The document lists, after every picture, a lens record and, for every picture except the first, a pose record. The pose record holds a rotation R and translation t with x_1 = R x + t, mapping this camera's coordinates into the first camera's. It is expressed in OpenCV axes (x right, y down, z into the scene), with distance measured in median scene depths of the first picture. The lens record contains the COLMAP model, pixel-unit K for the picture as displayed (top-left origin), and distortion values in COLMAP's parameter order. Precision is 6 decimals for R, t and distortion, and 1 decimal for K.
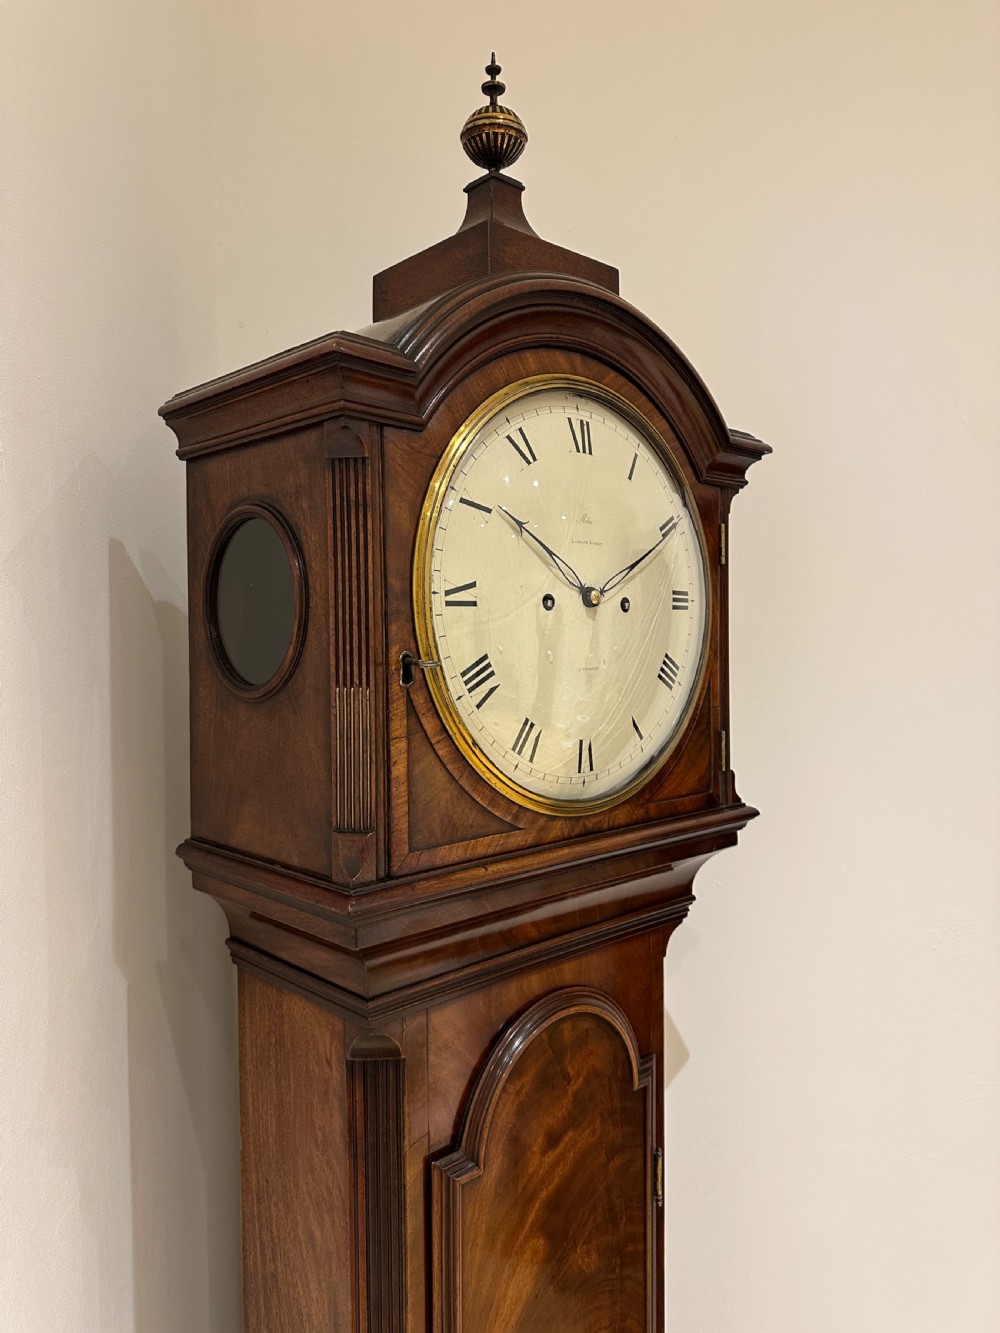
lens RADIAL K [[923.8, 0, 500.0], [0, 923.8, 666.5], [0, 0, 1]] dist [0.086547, -0.194771]
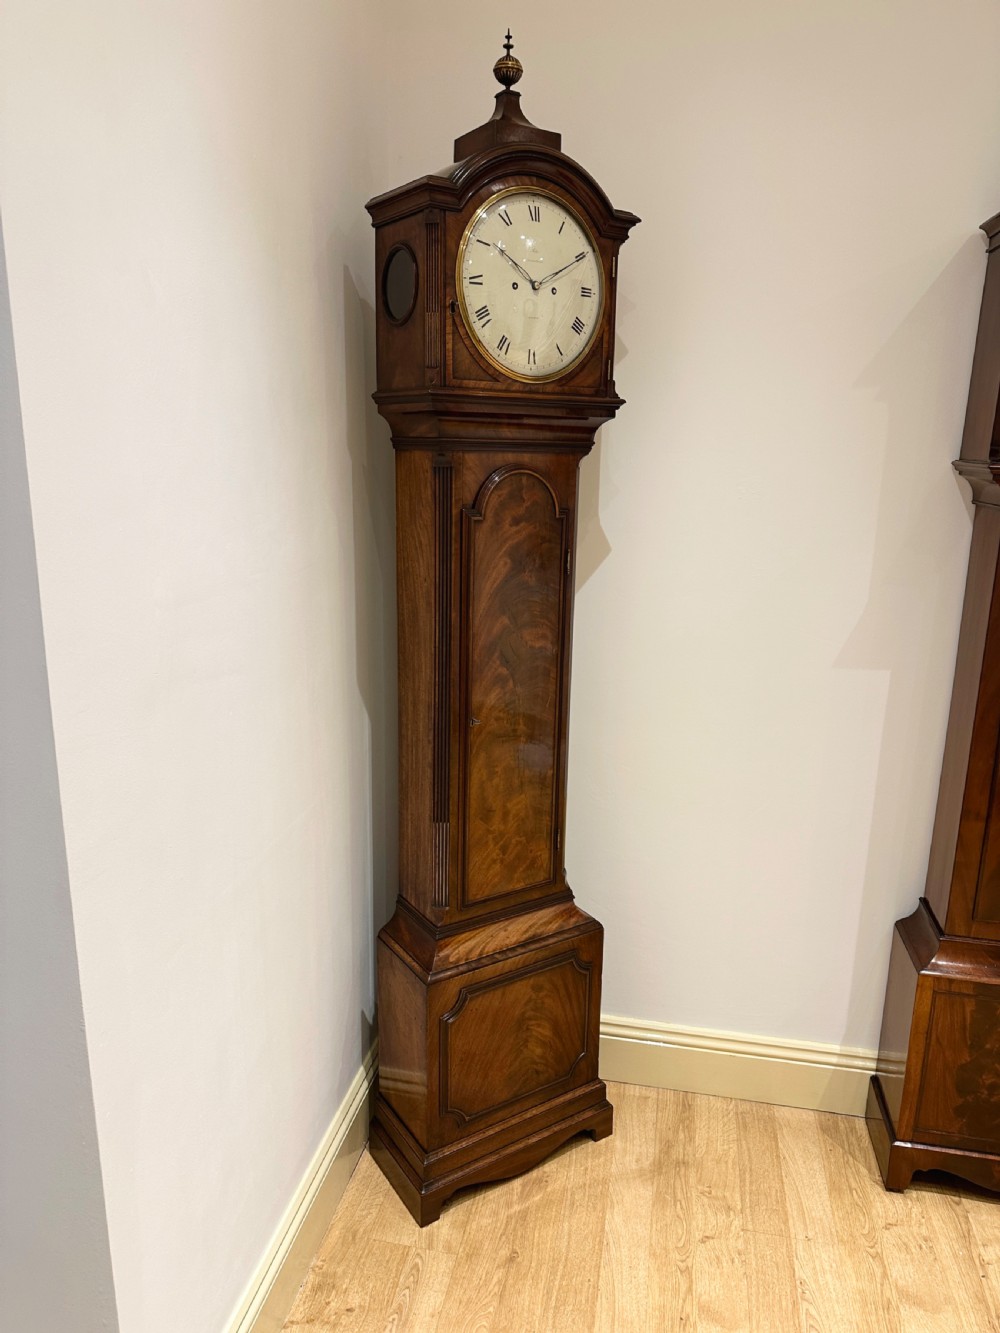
lens RADIAL K [[936.4, 0, 498.6], [0, 936.4, 696.9], [0, 0, 1]] dist [0.052336, -0.107605]
pose [[0.982368, 0.069428, -0.173591, 0.518650], [-0.030119, 0.975134, 0.219561, 0.445350], [0.184518, -0.210461, 0.960031, -1.643760]]
